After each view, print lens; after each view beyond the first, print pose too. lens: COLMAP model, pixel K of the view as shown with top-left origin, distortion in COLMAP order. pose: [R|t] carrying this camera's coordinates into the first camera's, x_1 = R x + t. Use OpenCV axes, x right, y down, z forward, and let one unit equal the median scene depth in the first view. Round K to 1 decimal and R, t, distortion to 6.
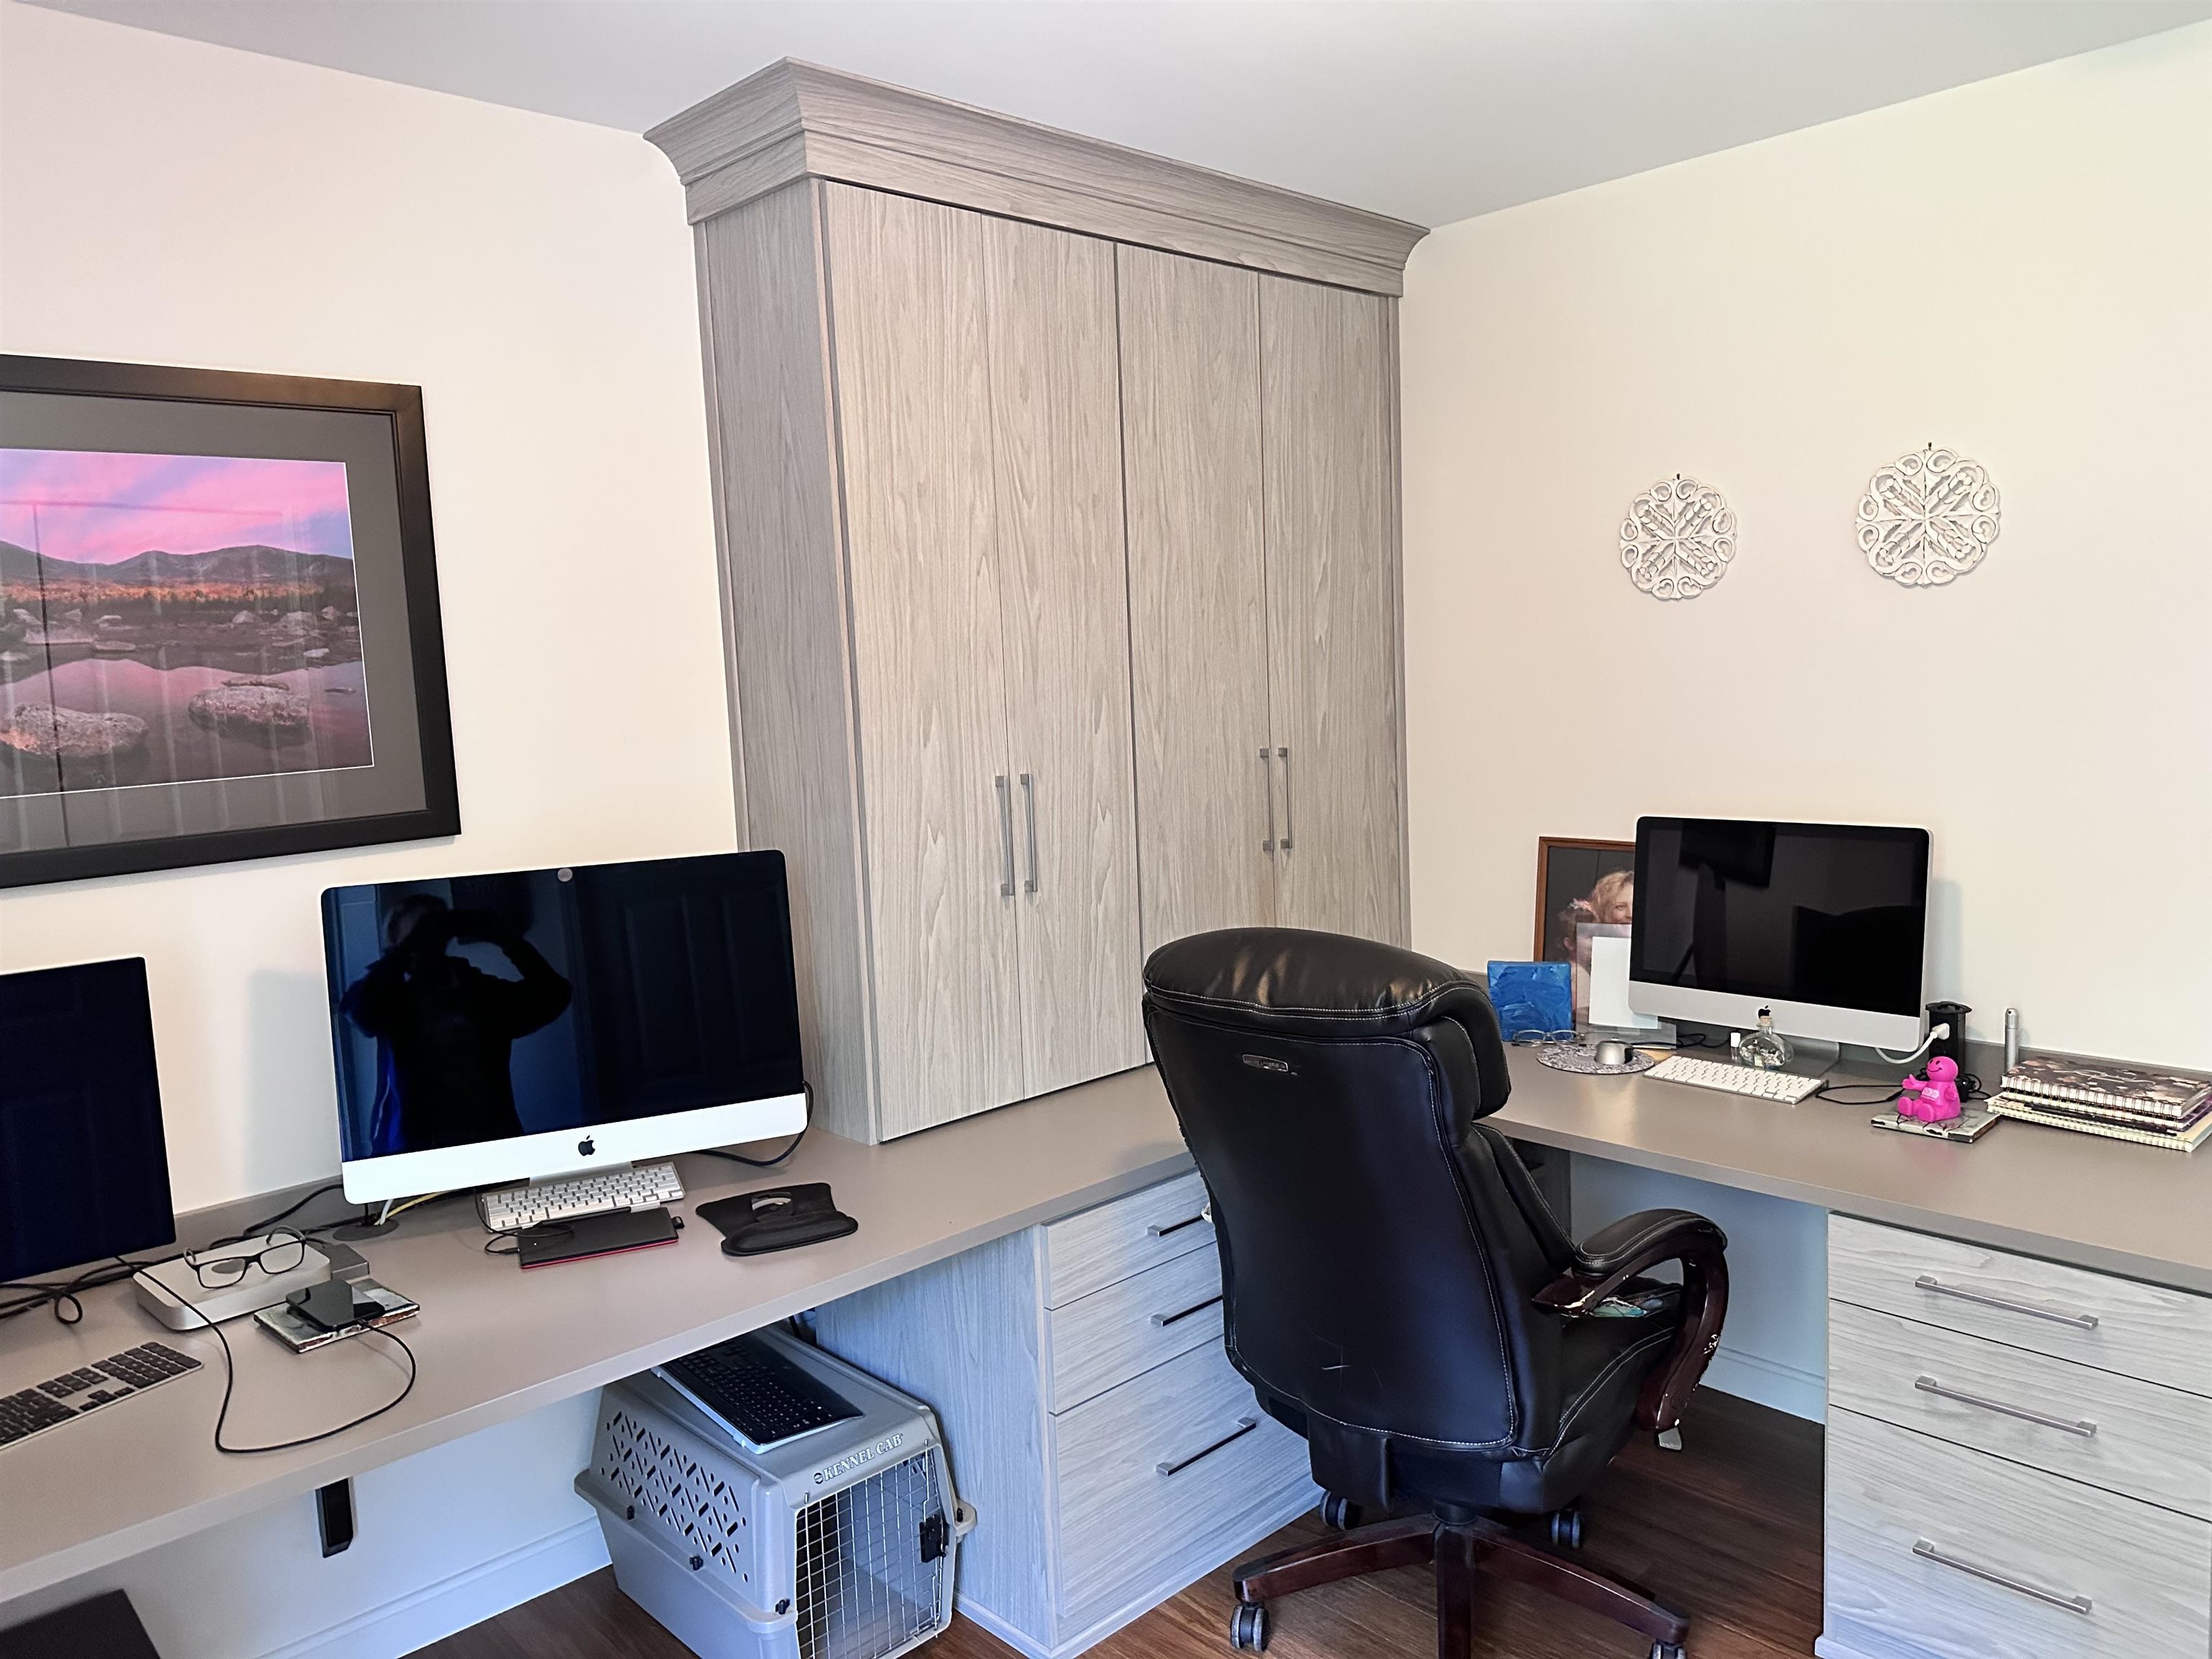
lens RADIAL K [[1551.3, 0, 1106.2], [0, 1551.3, 825.3], [0, 0, 1]] dist [0.068466, -0.085063]
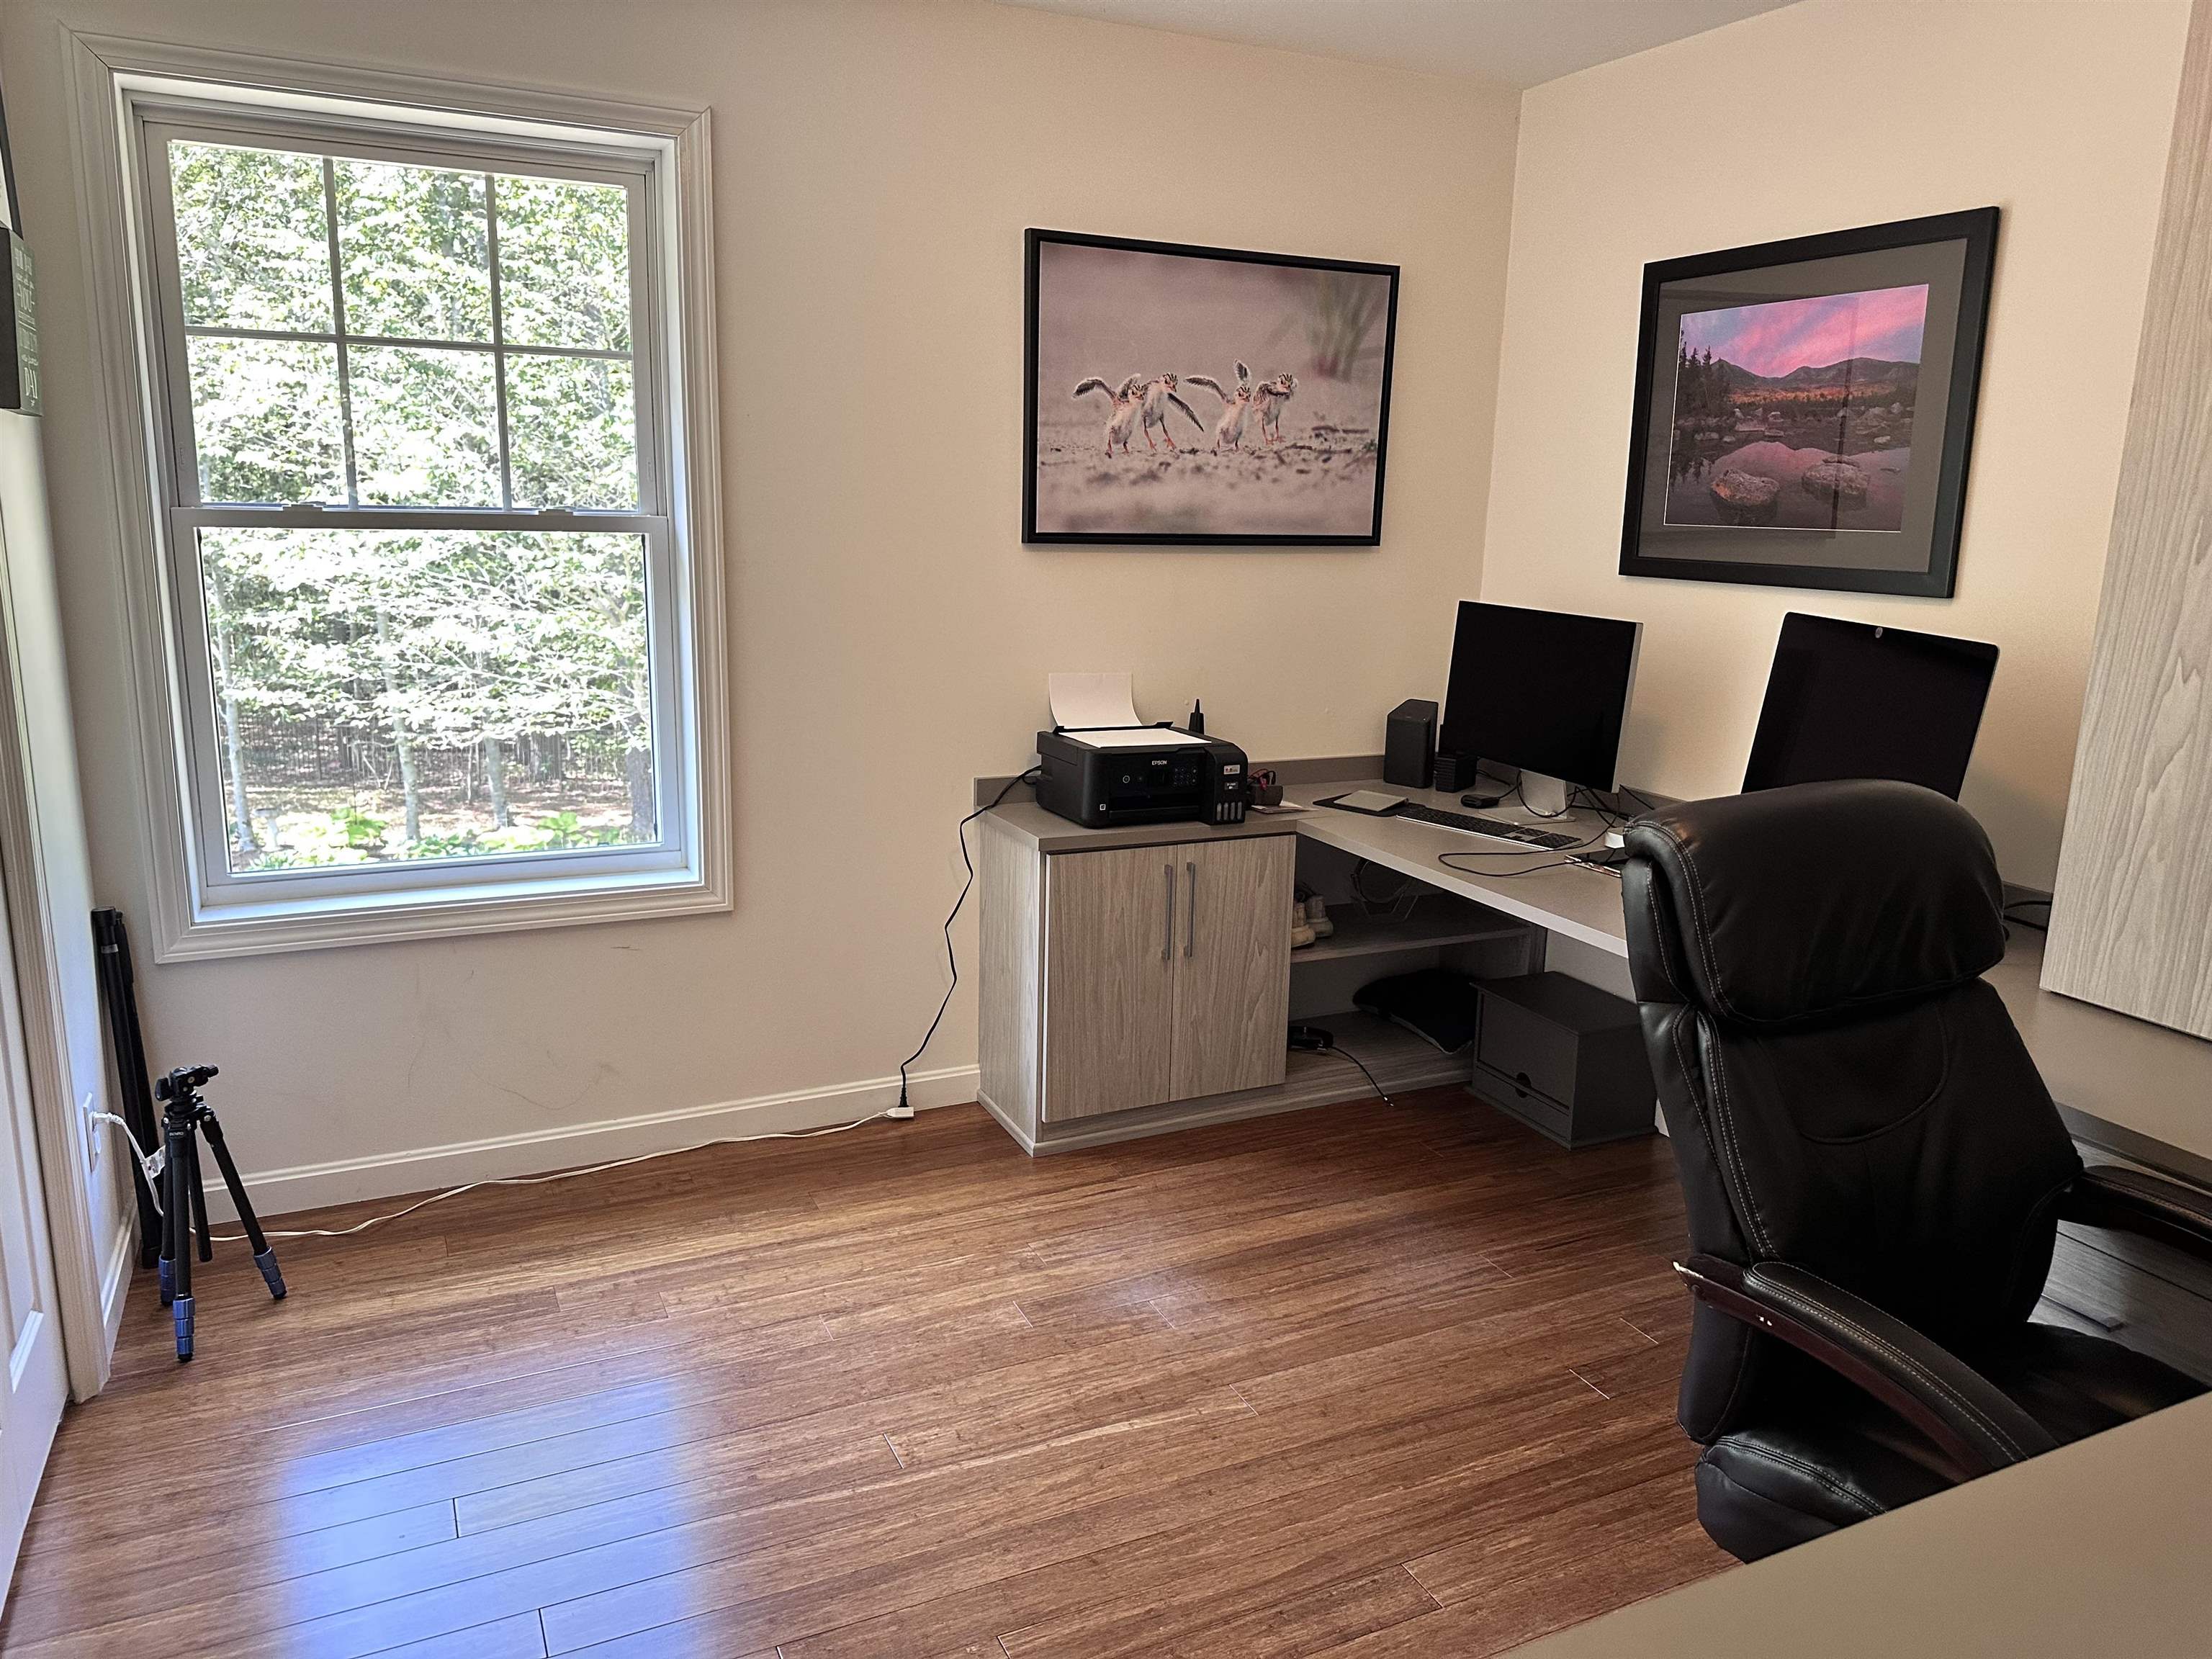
lens RADIAL K [[1551.3, 0, 1108.7], [0, 1551.3, 826.6], [0, 0, 1]] dist [0.068466, -0.085063]
pose [[-0.308071, 0.231418, -0.922788, 0.991824], [-0.126380, 0.951413, 0.280788, -0.090710], [0.942932, 0.203125, -0.263856, 0.817450]]
